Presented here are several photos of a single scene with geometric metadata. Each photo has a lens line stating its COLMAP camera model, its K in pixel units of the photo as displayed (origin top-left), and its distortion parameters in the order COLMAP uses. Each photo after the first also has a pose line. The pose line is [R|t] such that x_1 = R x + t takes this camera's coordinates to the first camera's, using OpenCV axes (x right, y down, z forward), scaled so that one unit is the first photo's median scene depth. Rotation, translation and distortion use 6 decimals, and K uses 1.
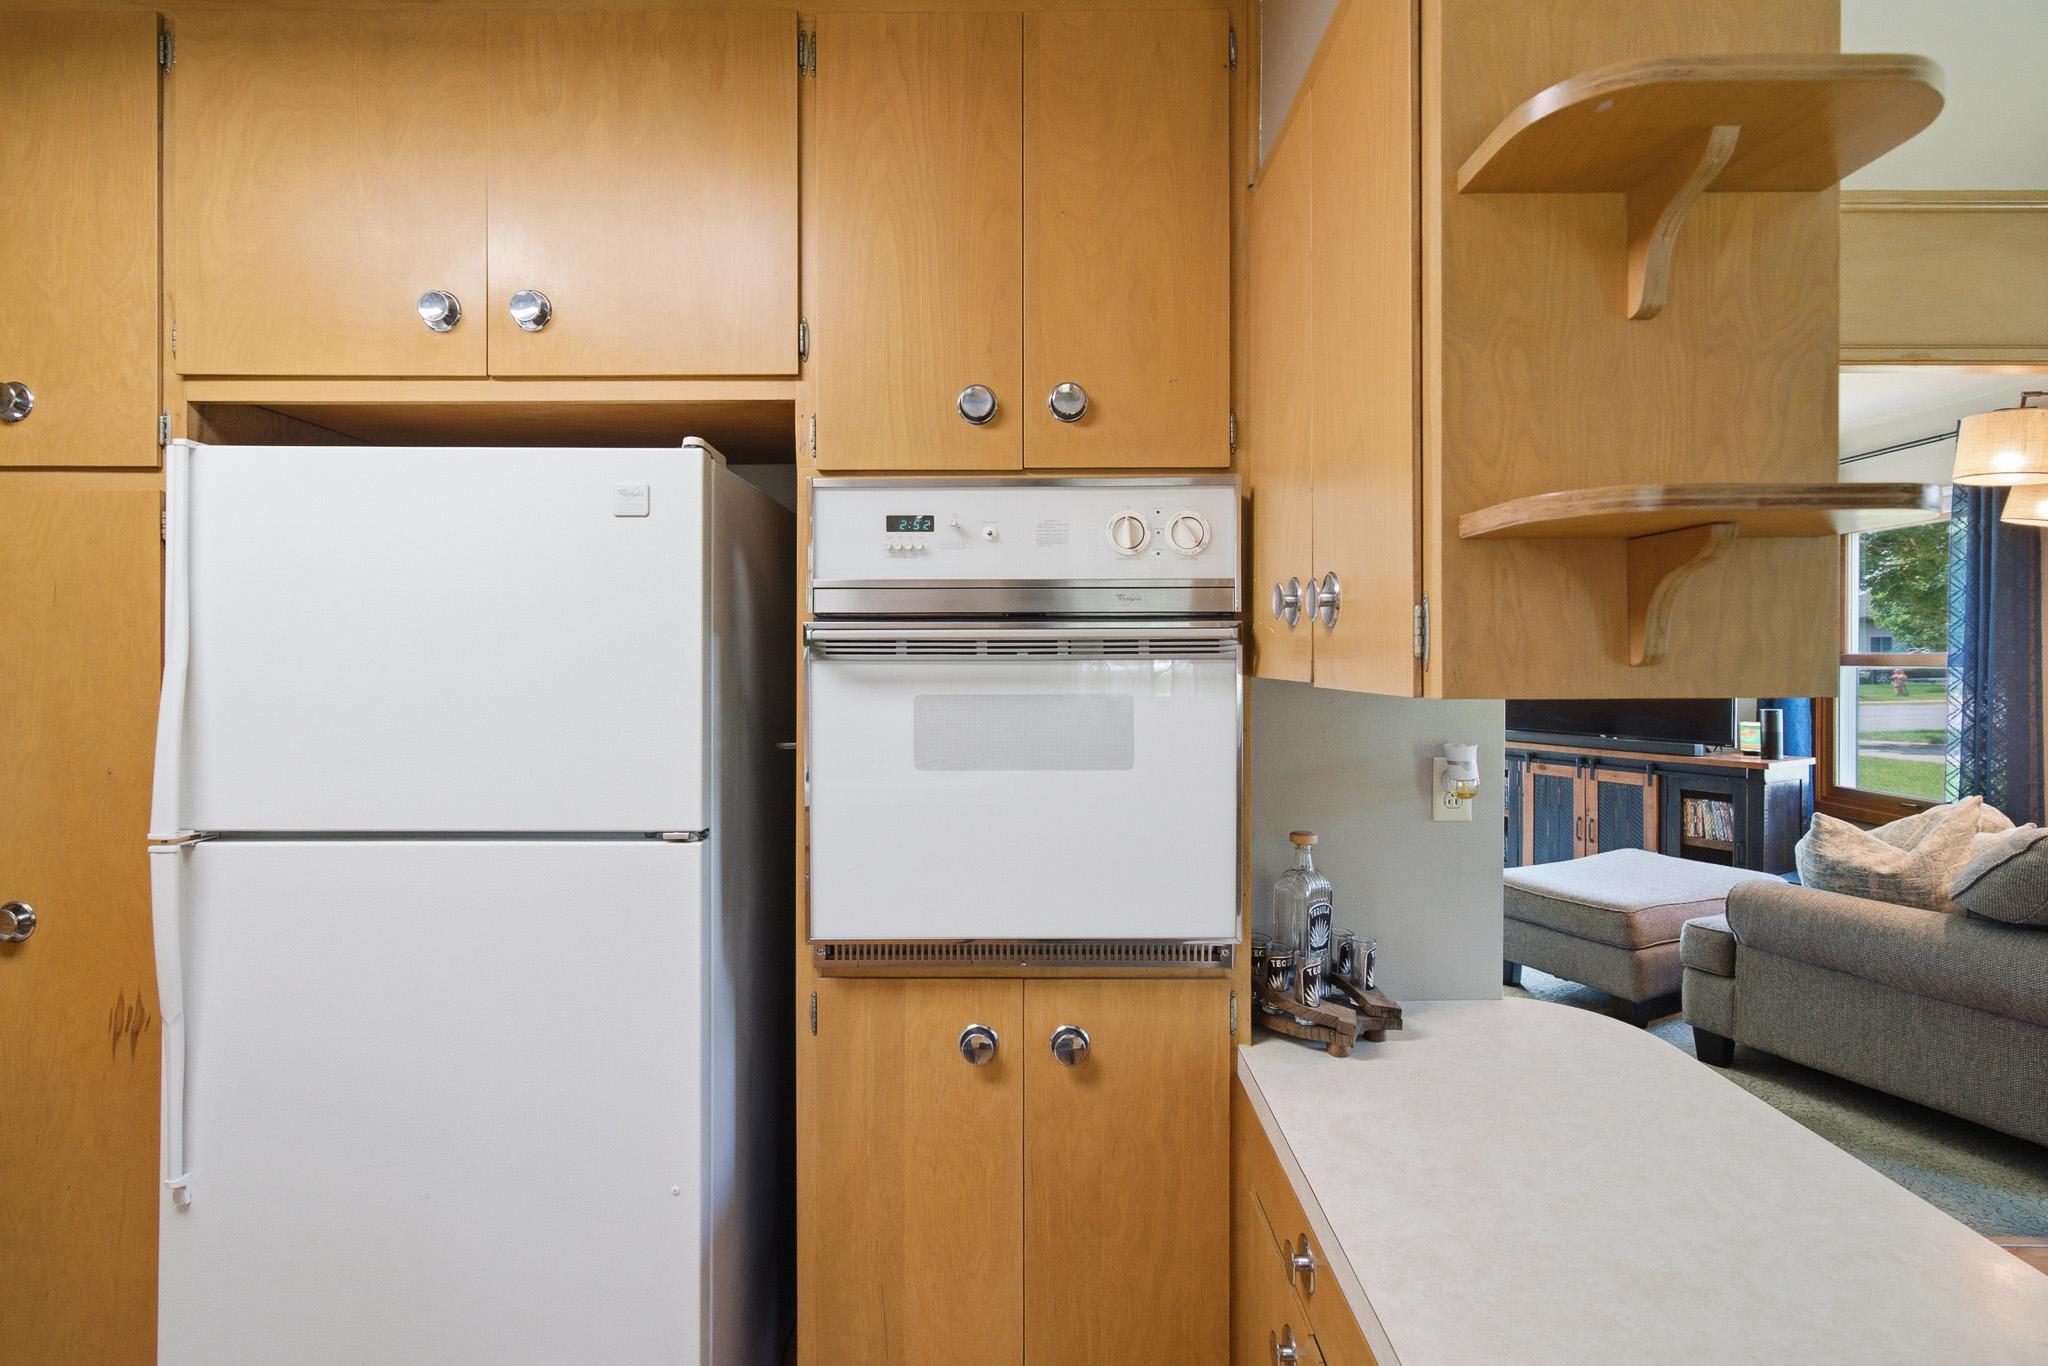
lens RADIAL K [[929.7, 0, 1028.2], [0, 929.7, 658.5], [0, 0, 1]] dist [-0.002607, 0.004616]
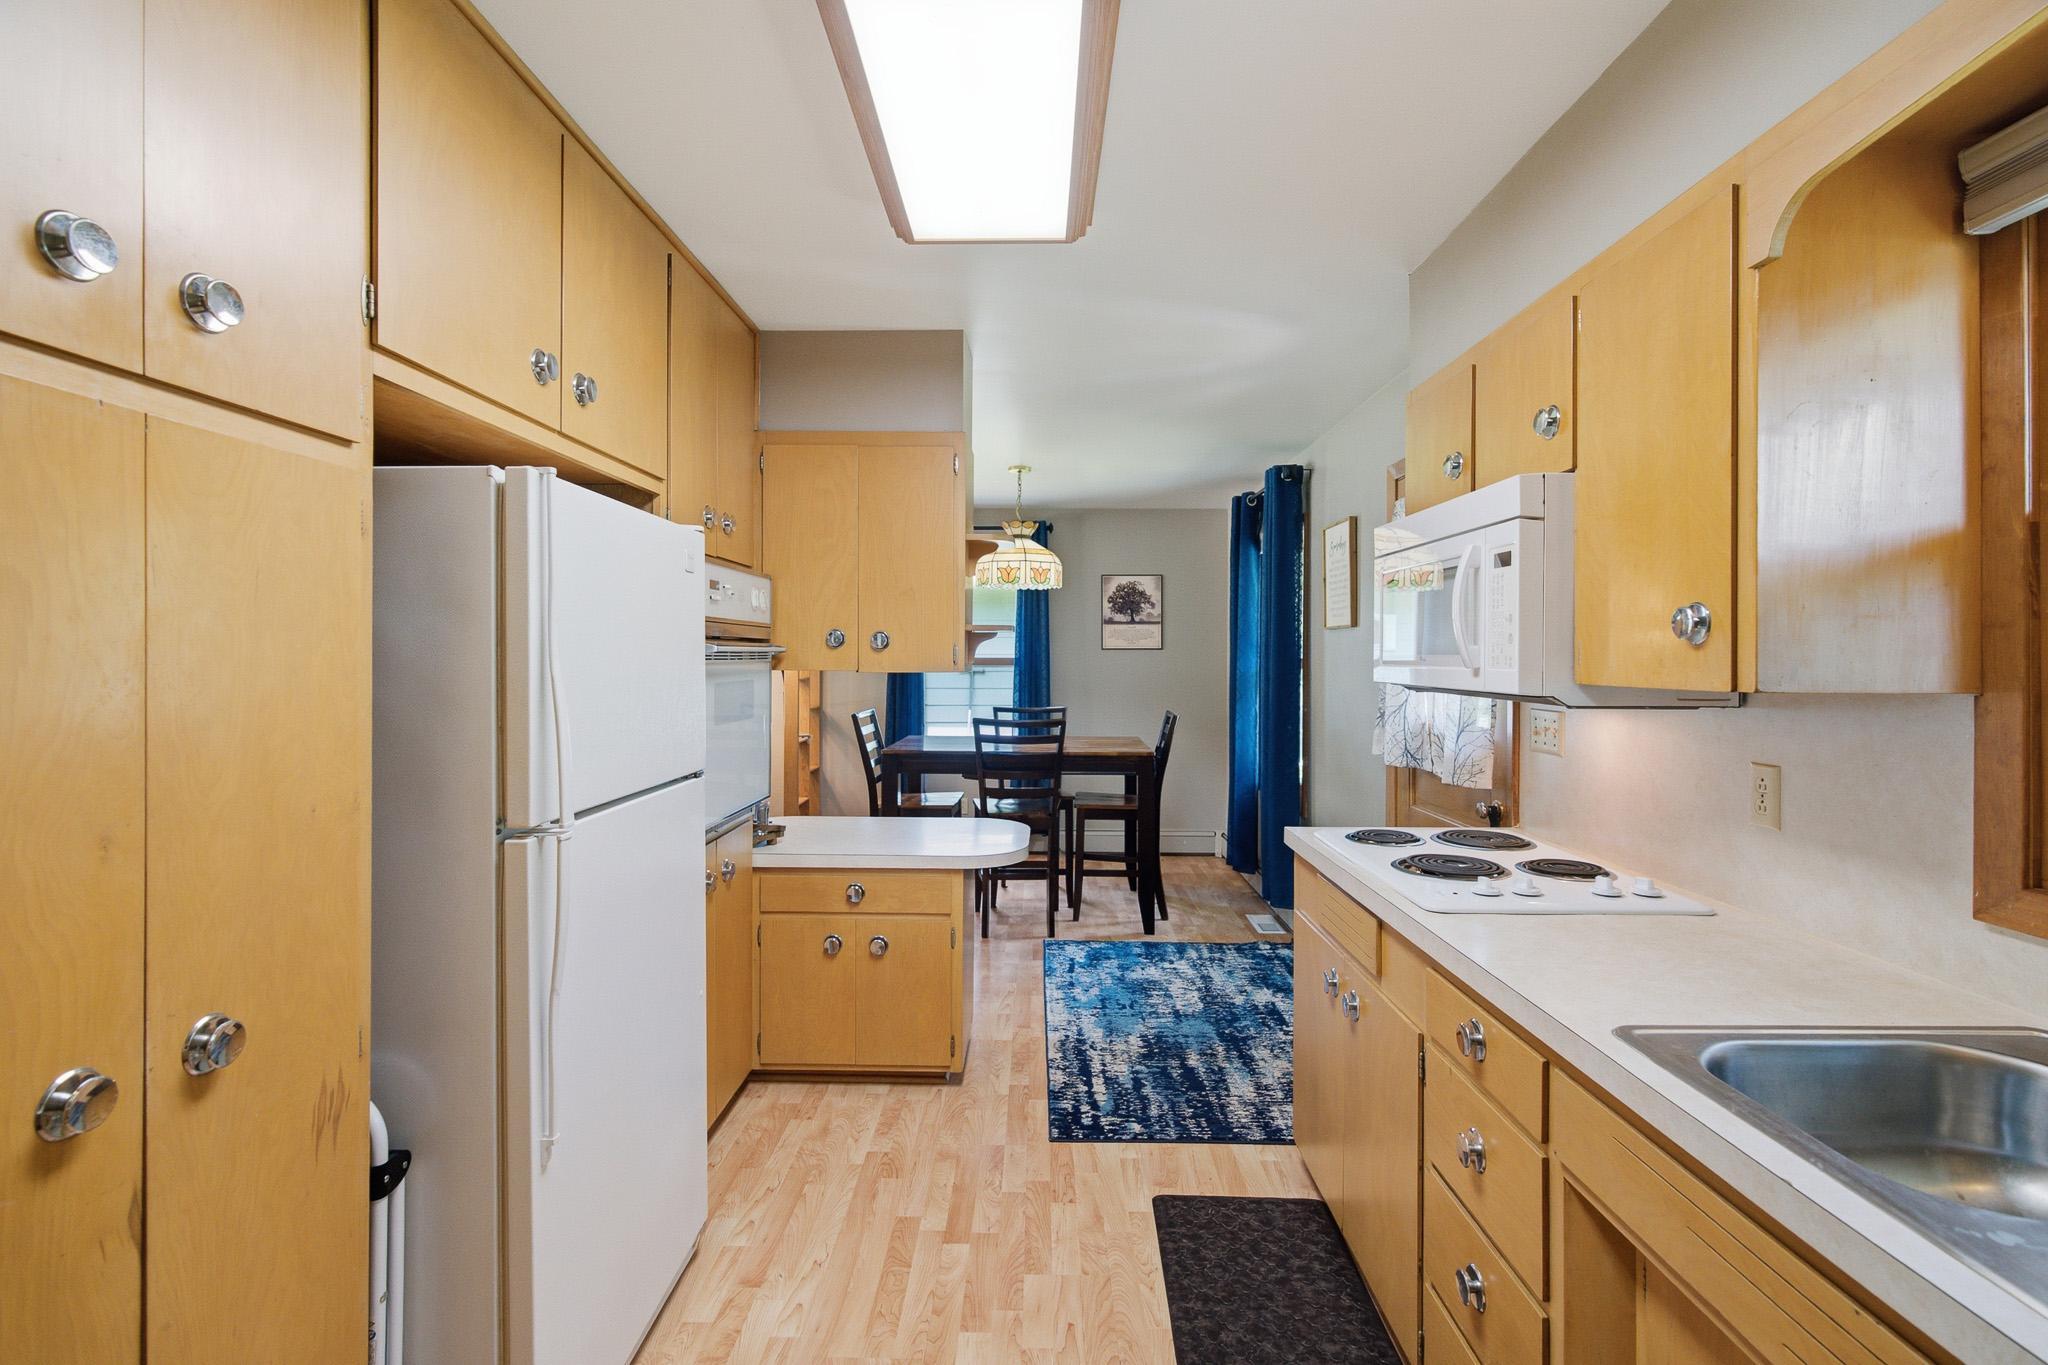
lens RADIAL K [[929.7, 0, 1028.2], [0, 929.7, 658.0], [0, 0, 1]] dist [-0.002607, 0.004616]
pose [[0.012821, 0.001187, 0.999917, -0.630765], [-0.002310, 0.999997, -0.001157, -0.003119], [-0.999915, -0.002295, 0.012823, 0.131184]]
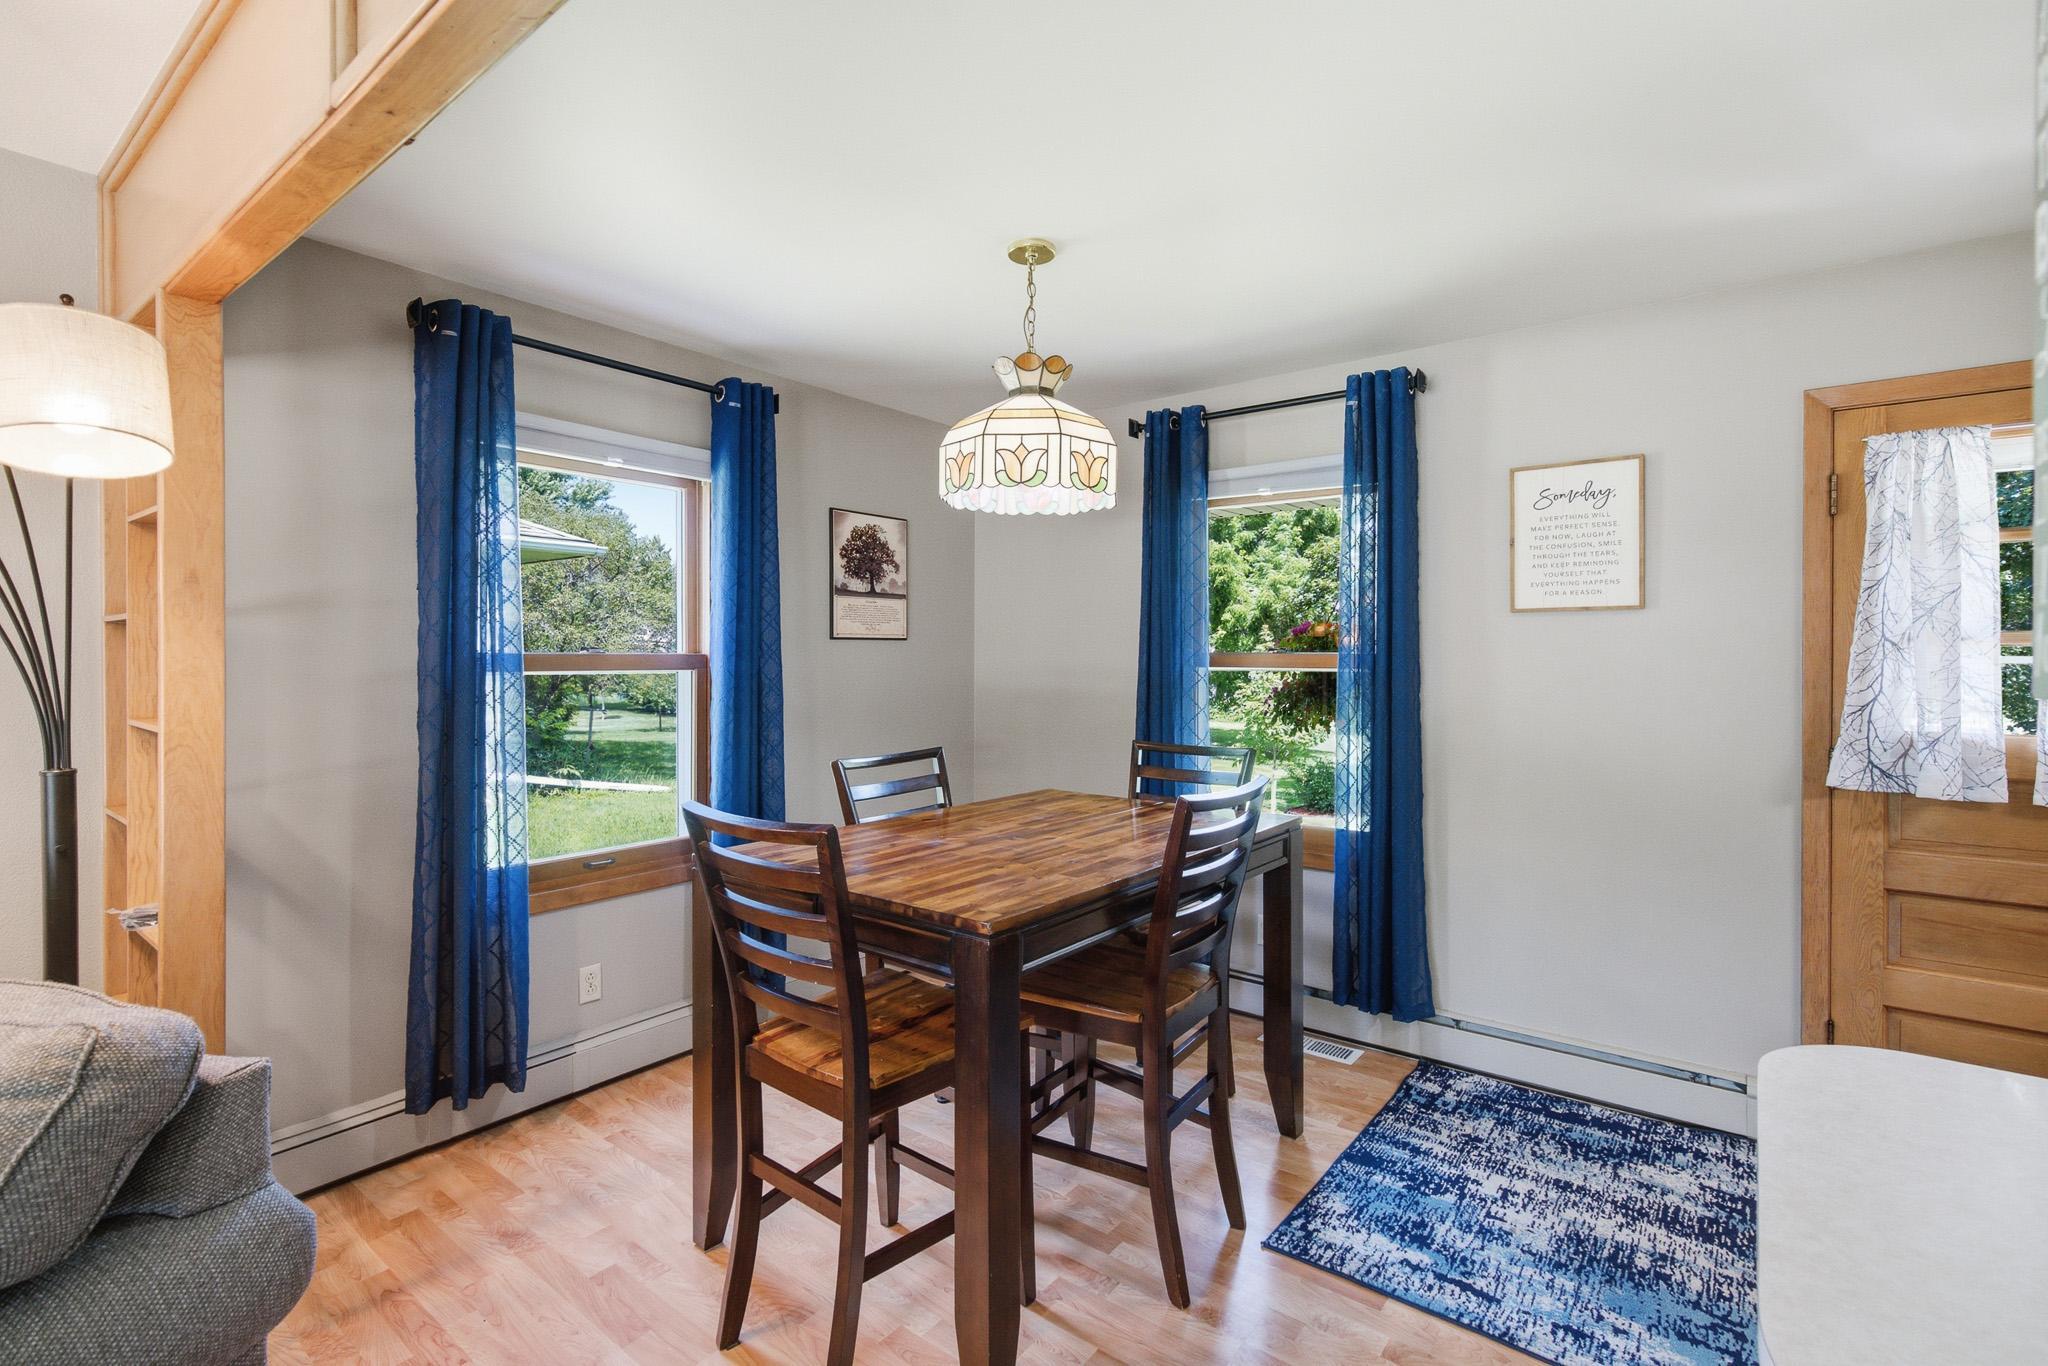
lens RADIAL K [[923.7, 0, 1029.6], [0, 923.7, 661.8], [0, 0, 1]] dist [-0.001532, 0.000858]
pose [[-0.793234, -0.001418, 0.608916, 0.243846], [0.001203, 0.999992, 0.003896, -0.001020], [-0.608916, 0.003823, -0.793226, 0.610153]]
